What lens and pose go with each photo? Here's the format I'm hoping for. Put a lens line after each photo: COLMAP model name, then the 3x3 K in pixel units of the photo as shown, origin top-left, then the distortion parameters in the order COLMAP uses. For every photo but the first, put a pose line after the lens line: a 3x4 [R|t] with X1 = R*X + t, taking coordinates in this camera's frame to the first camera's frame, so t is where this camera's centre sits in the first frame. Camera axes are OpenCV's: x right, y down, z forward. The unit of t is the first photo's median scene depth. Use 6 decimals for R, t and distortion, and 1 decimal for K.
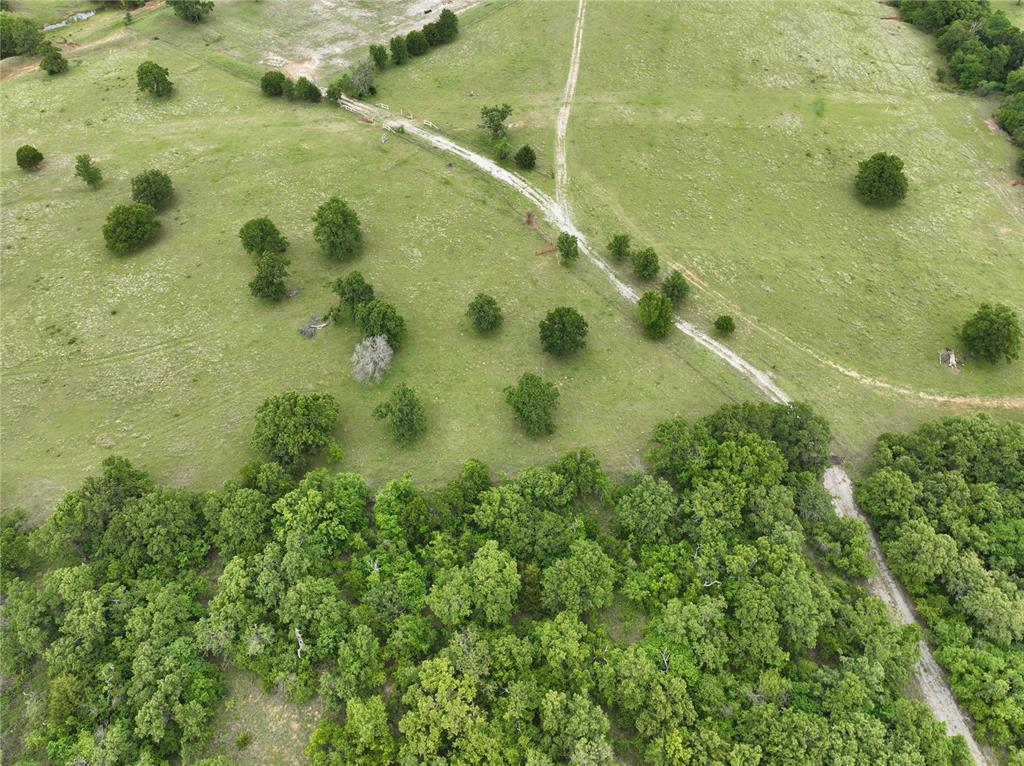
lens RADIAL K [[720.8, 0, 511.9], [0, 720.8, 384.3], [0, 0, 1]] dist [-0.002596, 0.022087]
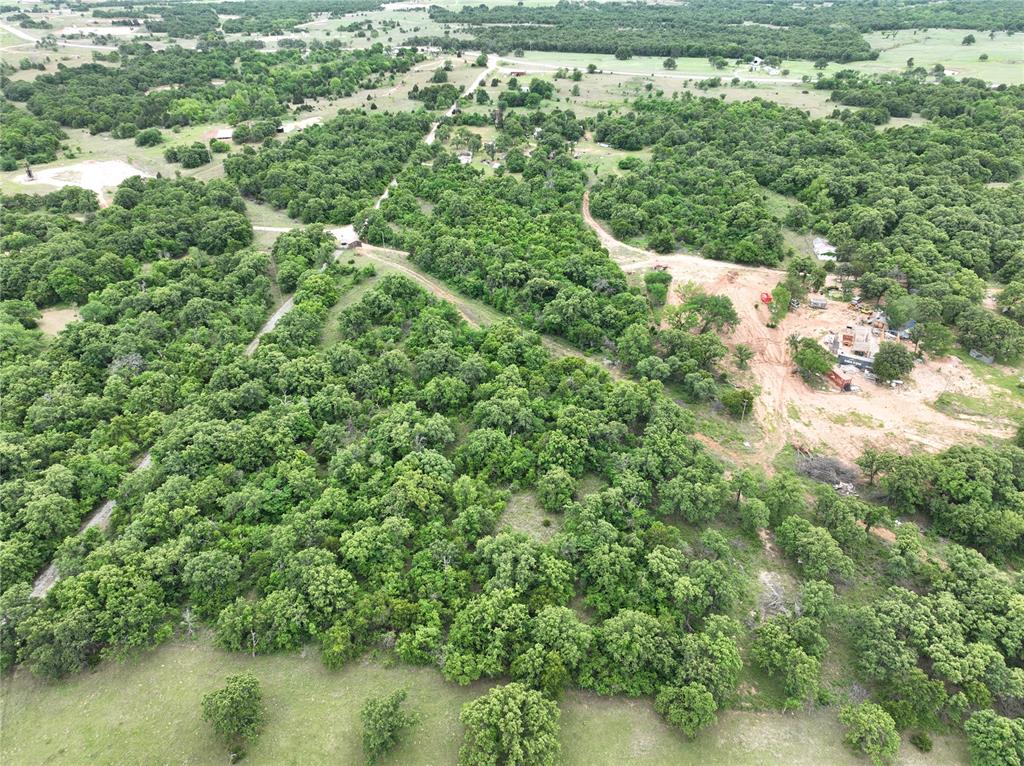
lens RADIAL K [[720.8, 0, 511.9], [0, 720.8, 384.3], [0, 0, 1]] dist [-0.002596, 0.022087]
pose [[-0.981100, -0.096119, 0.167943, -0.308668], [0.146045, 0.201555, 0.968528, -0.645301], [-0.126943, 0.974750, -0.183708, 0.579692]]
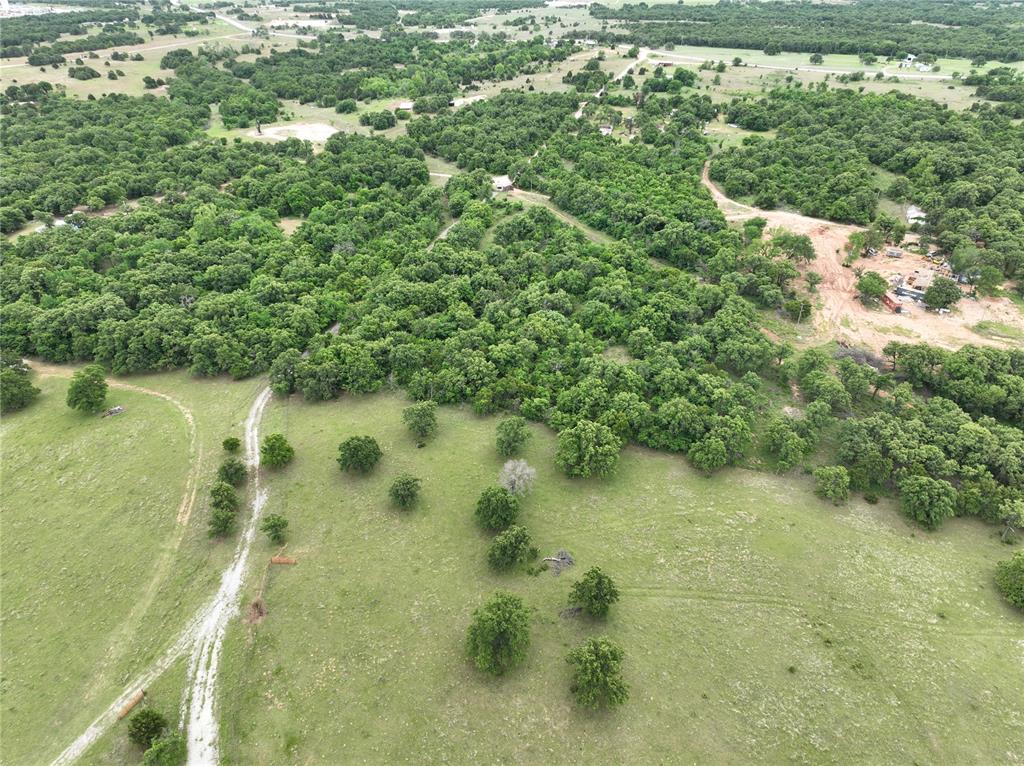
lens RADIAL K [[720.8, 0, 511.9], [0, 720.8, 384.3], [0, 0, 1]] dist [-0.002596, 0.022087]
pose [[-0.923598, -0.192015, 0.331810, -0.449334], [0.288217, 0.222915, 0.931257, -0.955956], [-0.252781, 0.955740, -0.150542, 0.858682]]
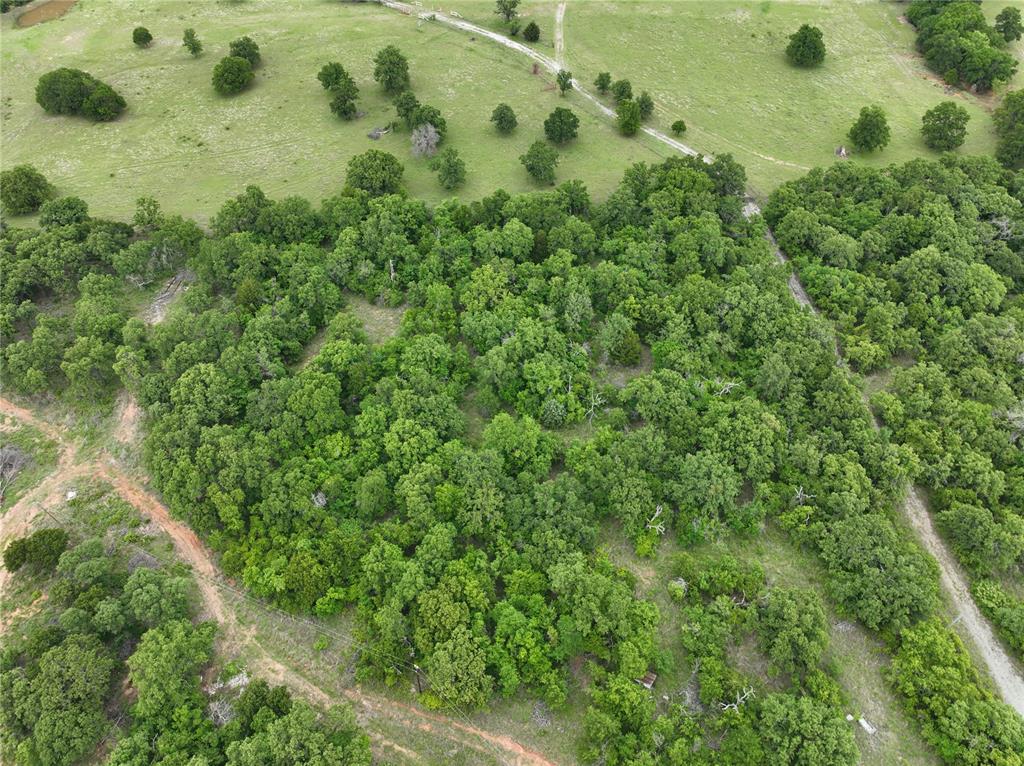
lens RADIAL K [[720.8, 0, 511.9], [0, 720.8, 384.3], [0, 0, 1]] dist [-0.002596, 0.022087]
pose [[0.999991, -0.001270, 0.004023, -0.026016], [0.001277, 0.999997, -0.001981, 0.364805], [-0.004020, 0.001986, 0.999990, -0.332470]]
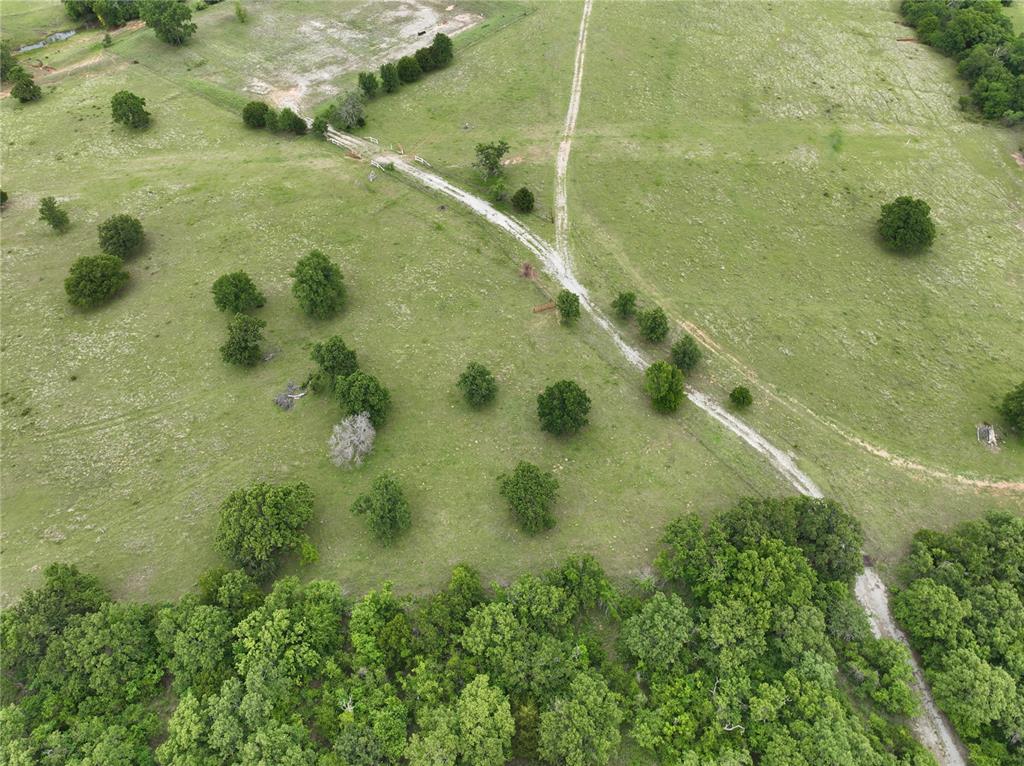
lens RADIAL K [[720.8, 0, 511.9], [0, 720.8, 384.3], [0, 0, 1]] dist [-0.002596, 0.022087]
pose [[1.000000, 0.000416, -0.000894, 0.005991], [-0.000416, 1.000000, -0.000220, -0.087481], [0.000894, 0.000220, 1.000000, 0.079136]]
